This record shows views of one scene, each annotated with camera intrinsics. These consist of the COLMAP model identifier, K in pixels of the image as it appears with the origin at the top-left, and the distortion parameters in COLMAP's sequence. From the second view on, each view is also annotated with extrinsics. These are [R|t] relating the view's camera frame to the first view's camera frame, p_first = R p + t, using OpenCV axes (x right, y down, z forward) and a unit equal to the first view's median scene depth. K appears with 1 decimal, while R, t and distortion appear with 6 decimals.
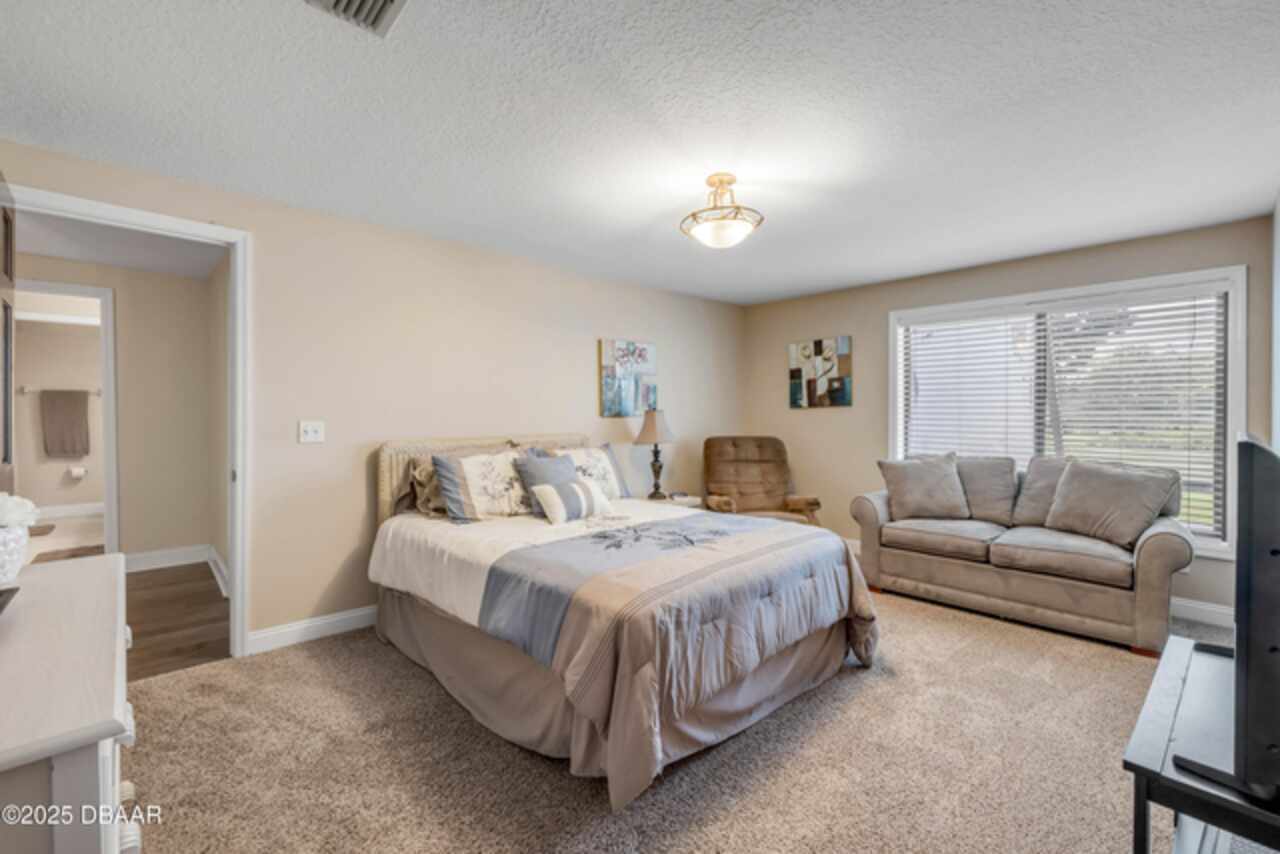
lens RADIAL K [[539.3, 0, 640.0], [0, 539.3, 427.0], [0, 0, 1]] dist [-0.008904, -0.000009]
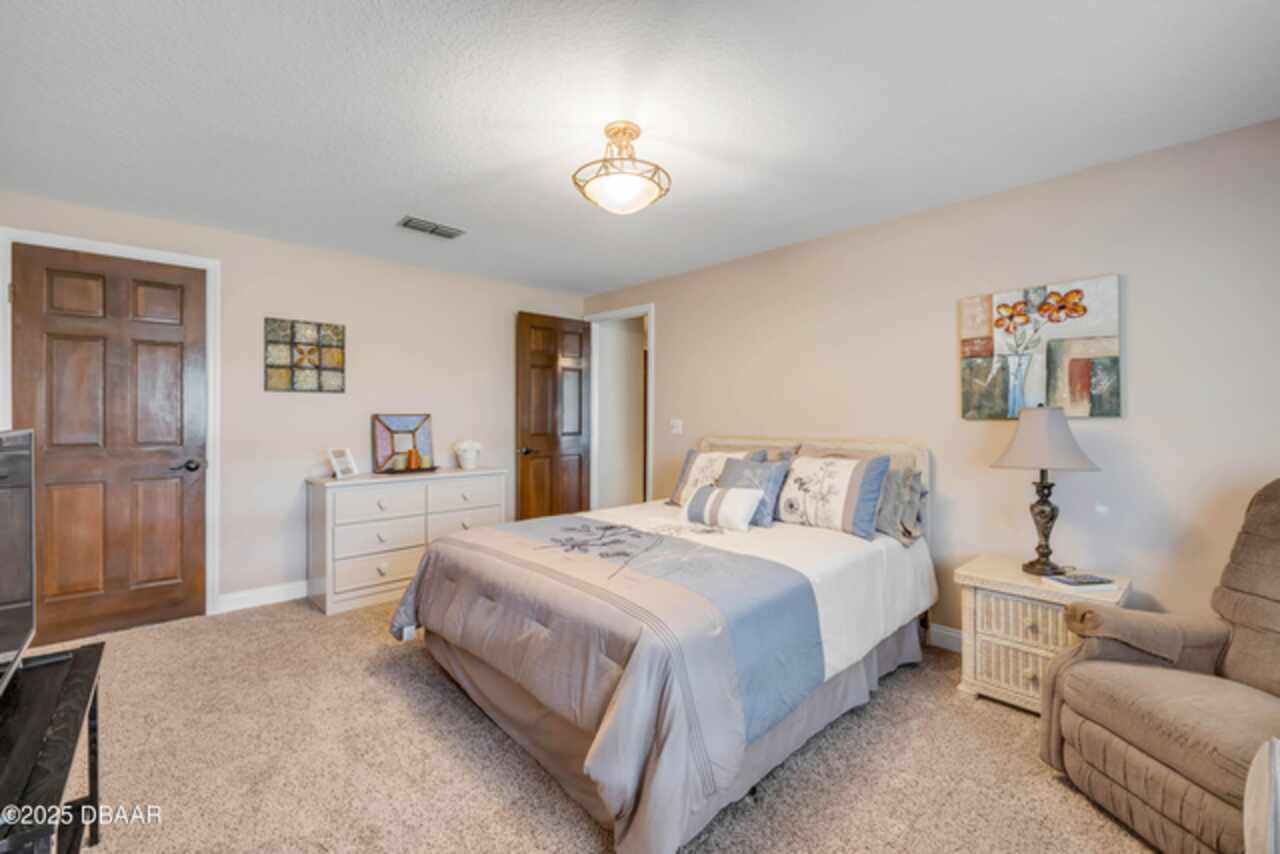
lens RADIAL K [[539.3, 0, 640.0], [0, 539.3, 427.0], [0, 0, 1]] dist [-0.008904, -0.000009]
pose [[0.036993, 0.013434, -0.999225, 0.546330], [-0.035516, 0.999296, 0.012120, -0.002915], [0.998684, 0.035040, 0.037444, 0.578013]]
